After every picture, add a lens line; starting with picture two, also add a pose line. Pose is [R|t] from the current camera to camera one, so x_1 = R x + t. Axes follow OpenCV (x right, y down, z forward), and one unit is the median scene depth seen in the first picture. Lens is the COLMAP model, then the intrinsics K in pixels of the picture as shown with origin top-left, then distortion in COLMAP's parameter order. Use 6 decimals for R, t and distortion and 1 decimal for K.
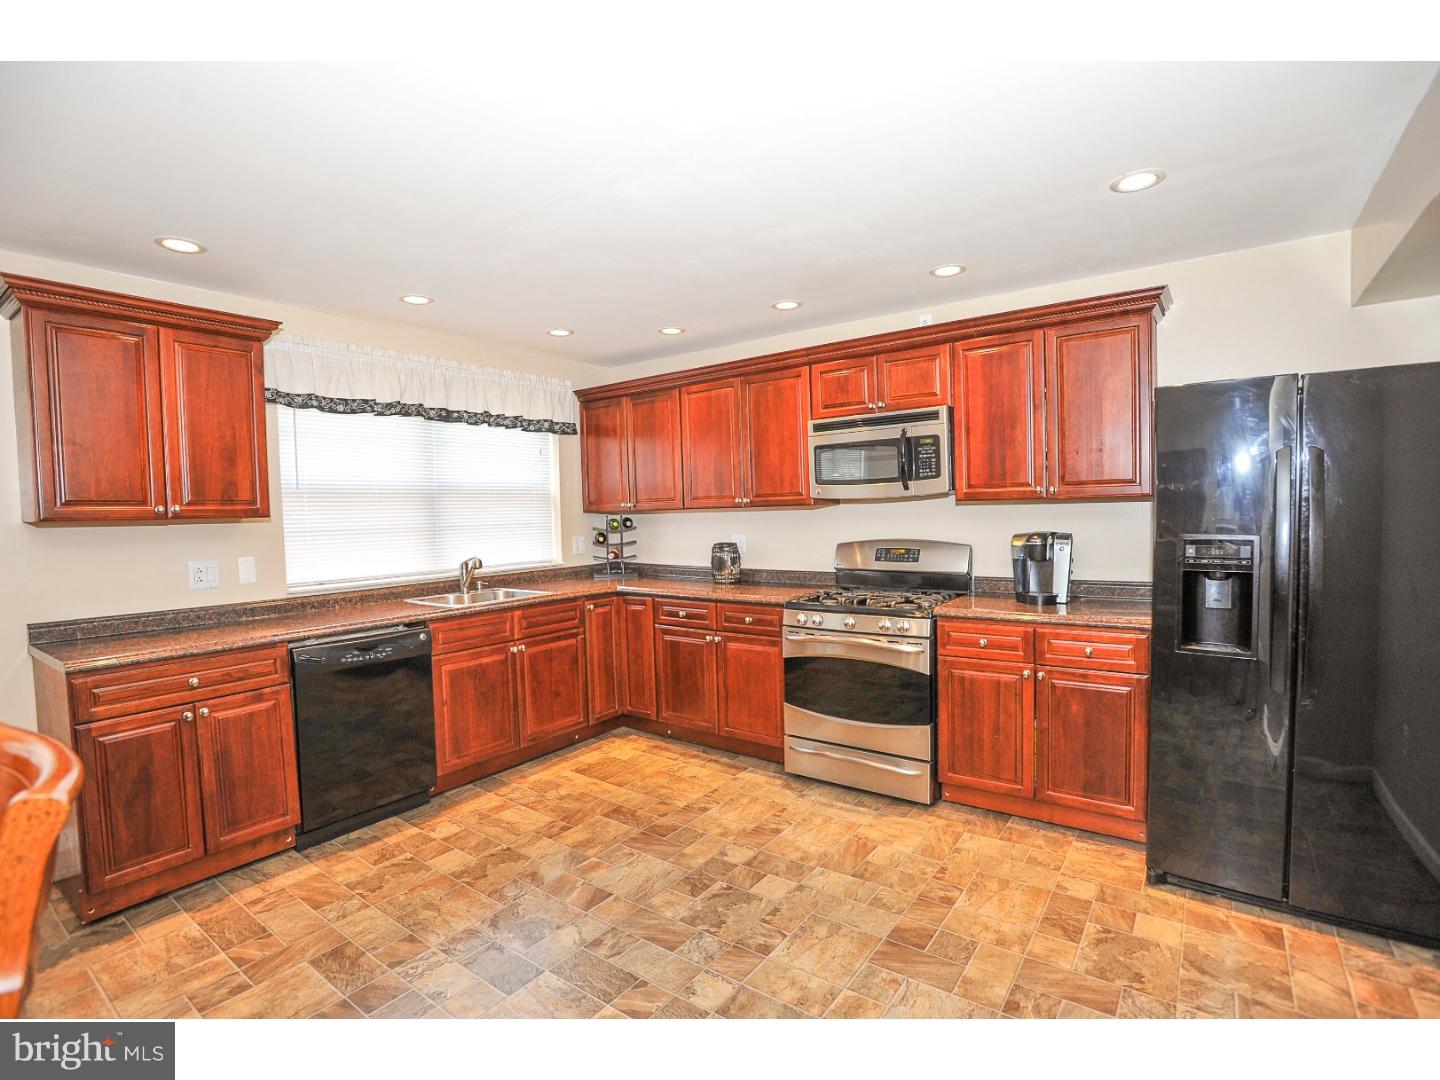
lens RADIAL K [[694.9, 0, 717.9], [0, 694.9, 544.4], [0, 0, 1]] dist [-0.058308, 0.022685]
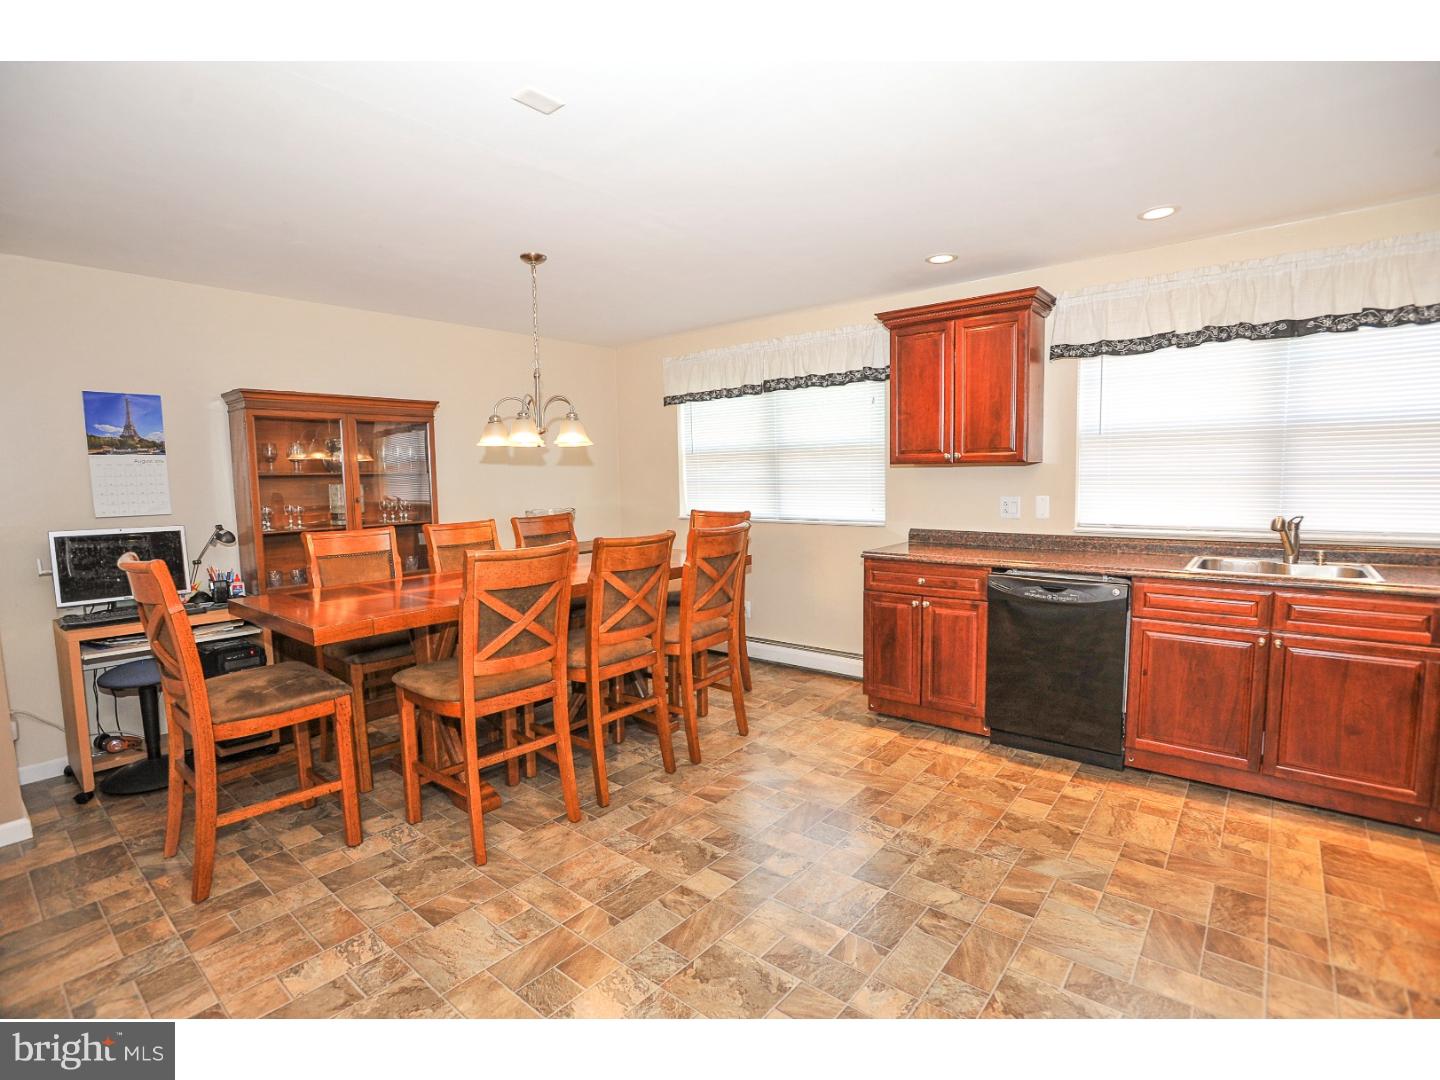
lens RADIAL K [[694.9, 0, 719.5], [0, 694.9, 544.8], [0, 0, 1]] dist [-0.058308, 0.022685]
pose [[-0.052521, 0.127528, -0.990443, 0.490694], [-0.028994, 0.991199, 0.129163, -0.032351], [0.998199, 0.035500, -0.048361, 0.489442]]
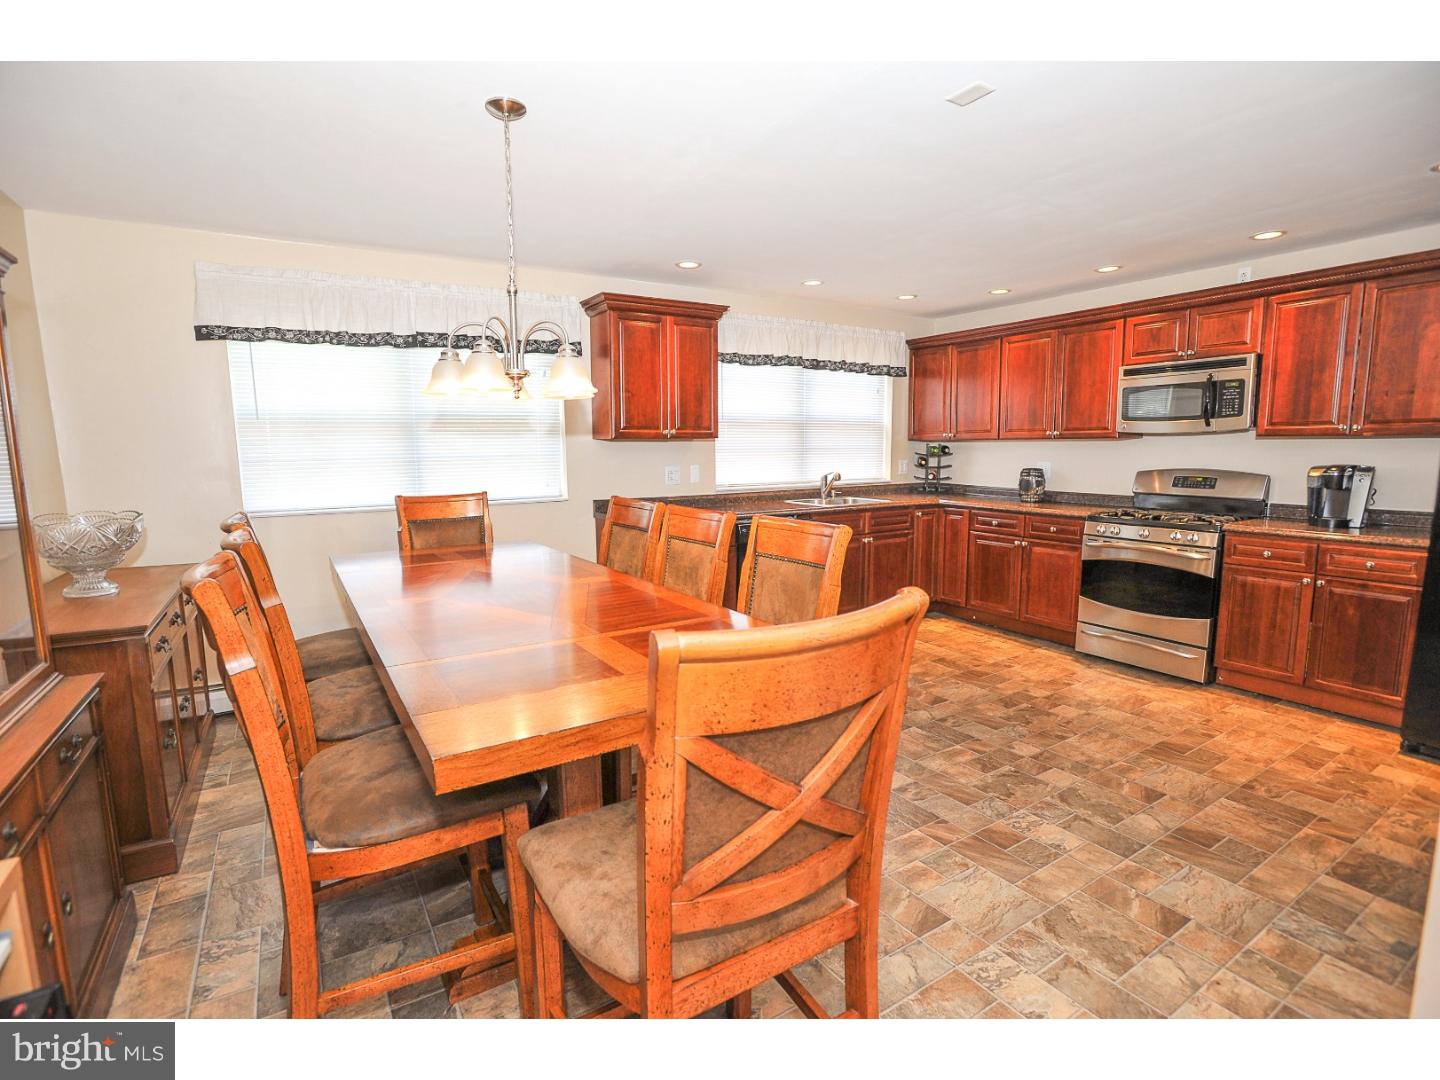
lens RADIAL K [[694.9, 0, 720.3], [0, 694.9, 543.0], [0, 0, 1]] dist [-0.058308, 0.022685]
pose [[0.932087, 0.067298, -0.355928, -0.081372], [-0.032730, 0.994218, 0.102272, 0.029620], [0.360753, -0.083677, 0.928900, -0.405251]]
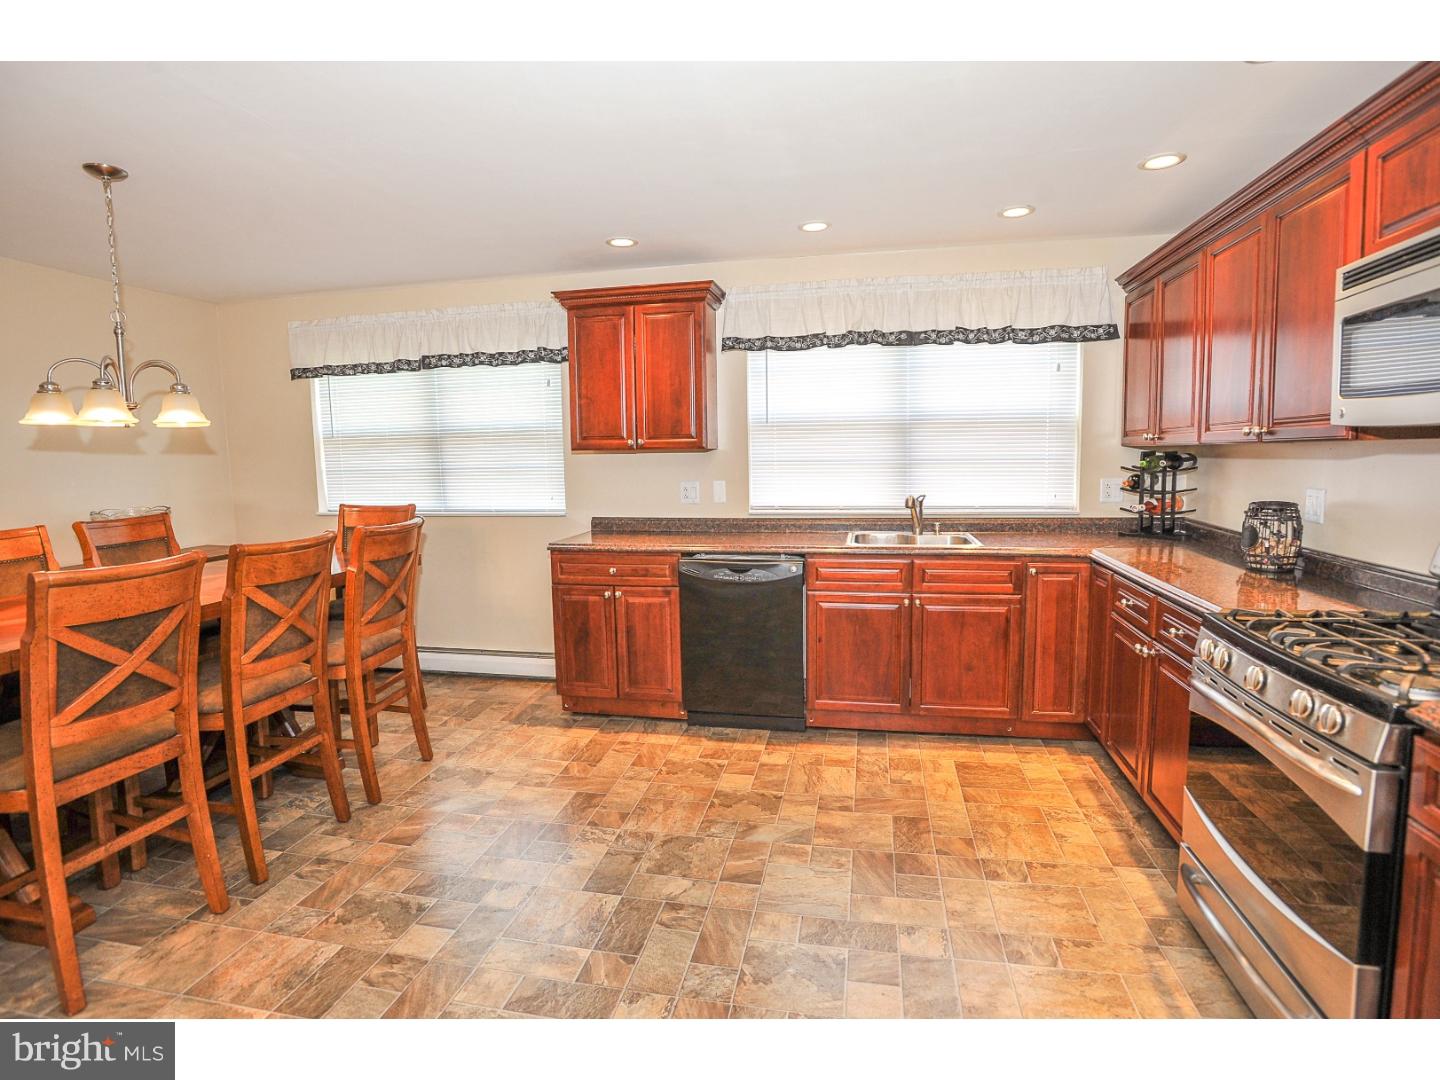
lens RADIAL K [[728.4, 0, 719.2], [0, 728.4, 529.3], [0, 0, 1]] dist [-0.056056, 0.020866]
pose [[0.421303, 0.113325, -0.899812, 0.468909], [-0.039588, 0.993515, 0.106590, -0.033000], [0.906055, -0.009285, 0.423057, 0.432334]]
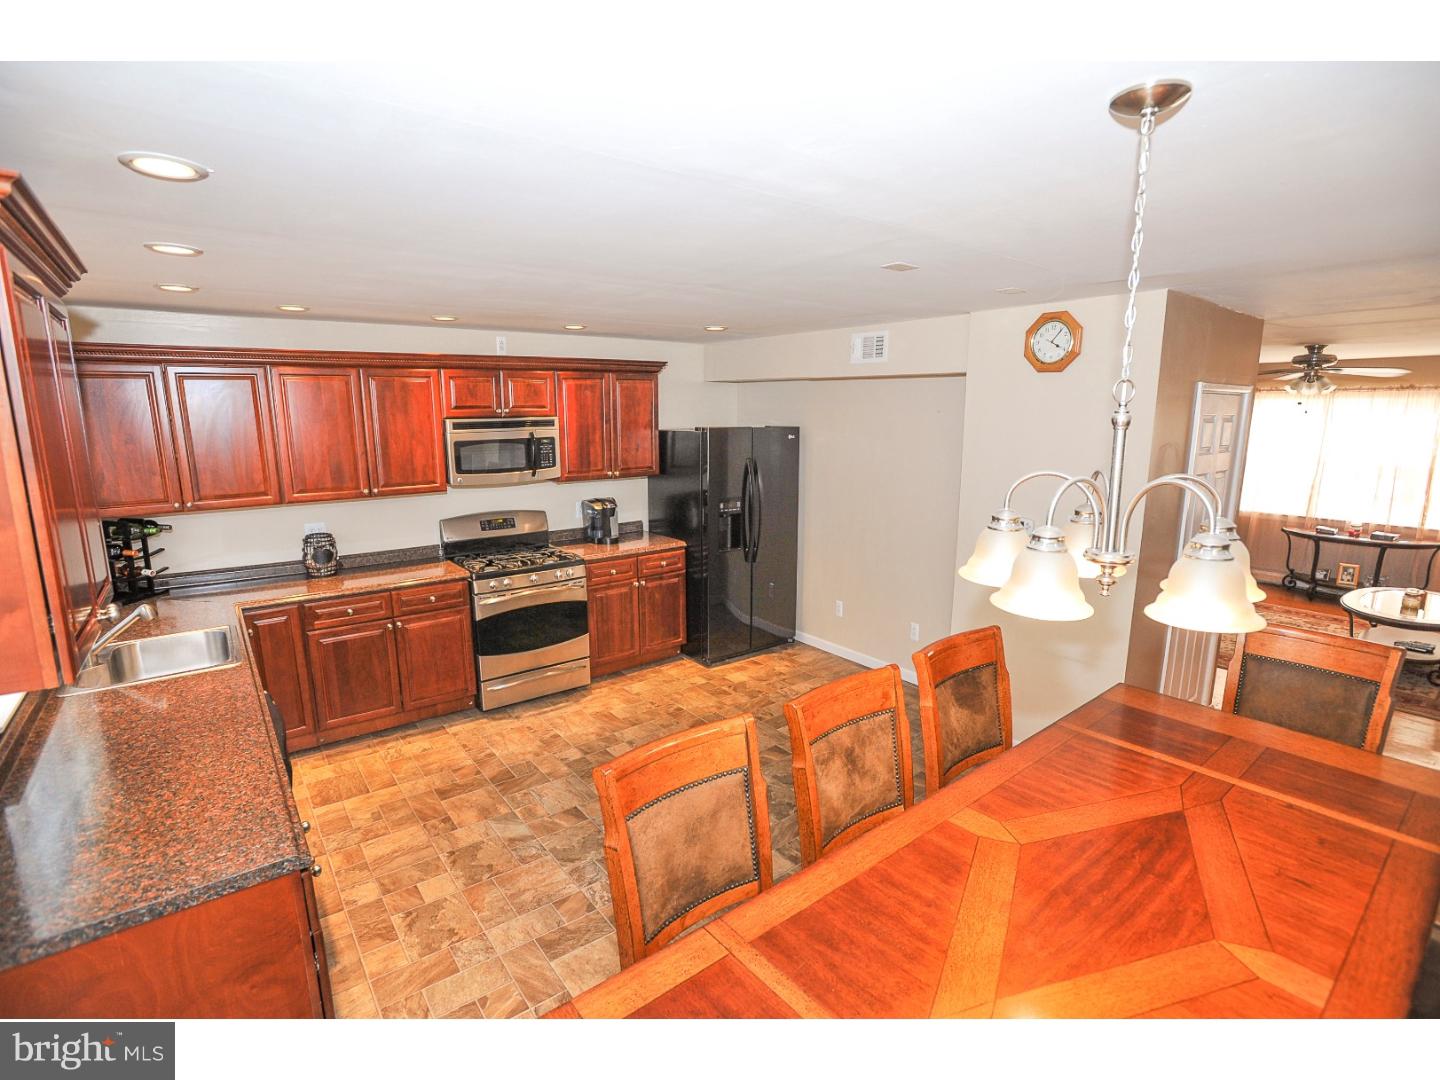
lens RADIAL K [[694.9, 0, 718.8], [0, 694.9, 542.8], [0, 0, 1]] dist [-0.058308, 0.022685]
pose [[0.274821, -0.154341, 0.949027, -0.972792], [0.044400, 0.988016, 0.147825, -0.139027], [-0.960470, 0.001511, 0.278380, 0.277176]]
